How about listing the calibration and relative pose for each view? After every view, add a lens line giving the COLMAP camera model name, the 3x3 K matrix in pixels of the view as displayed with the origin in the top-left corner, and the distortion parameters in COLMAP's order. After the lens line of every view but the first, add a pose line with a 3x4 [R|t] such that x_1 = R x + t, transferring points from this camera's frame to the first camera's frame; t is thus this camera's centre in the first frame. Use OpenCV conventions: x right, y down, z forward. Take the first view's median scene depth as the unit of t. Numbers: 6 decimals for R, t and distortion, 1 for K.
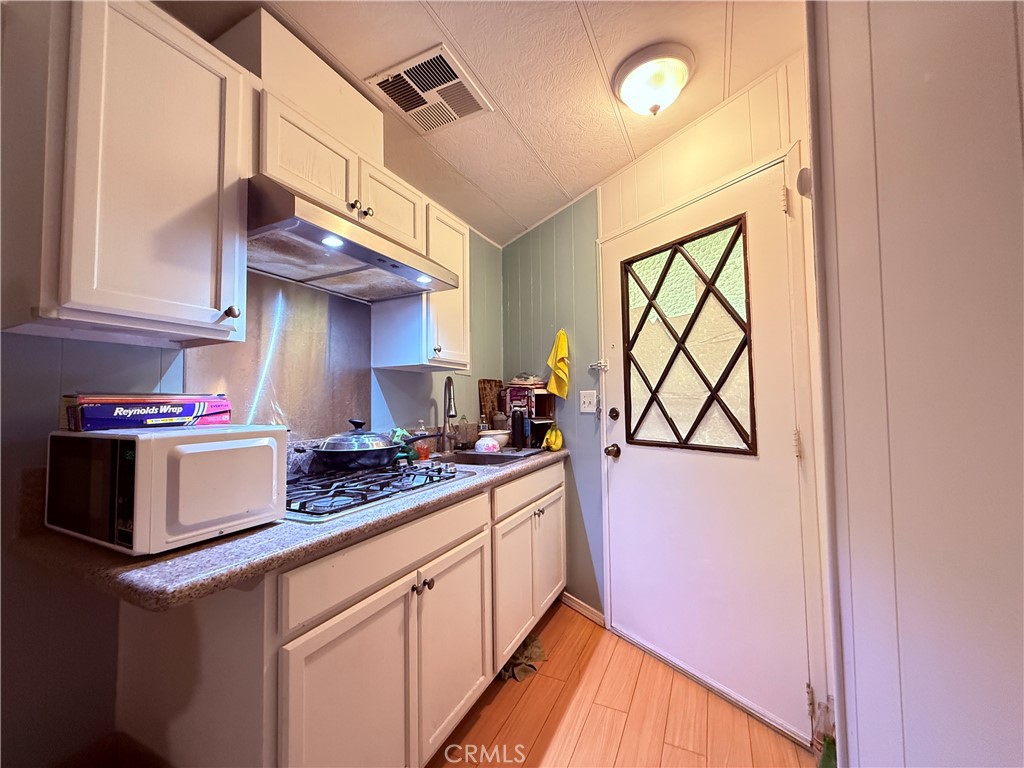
lens RADIAL K [[410.8, 0, 511.1], [0, 410.8, 384.9], [0, 0, 1]] dist [0.003930, 0.000200]
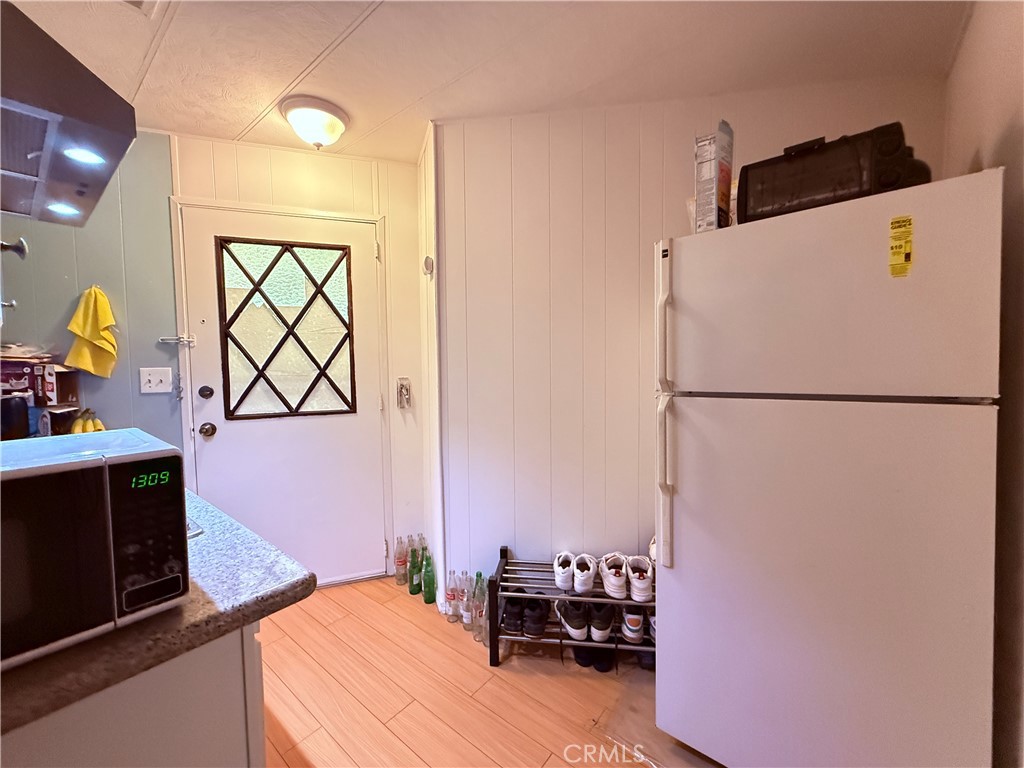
lens RADIAL K [[410.8, 0, 515.9], [0, 410.8, 382.8], [0, 0, 1]] dist [0.003930, 0.000200]
pose [[0.205668, -0.037626, 0.977898, -0.597490], [-0.030751, 0.998519, 0.044886, -0.018912], [-0.978139, -0.039303, 0.204206, 0.099398]]
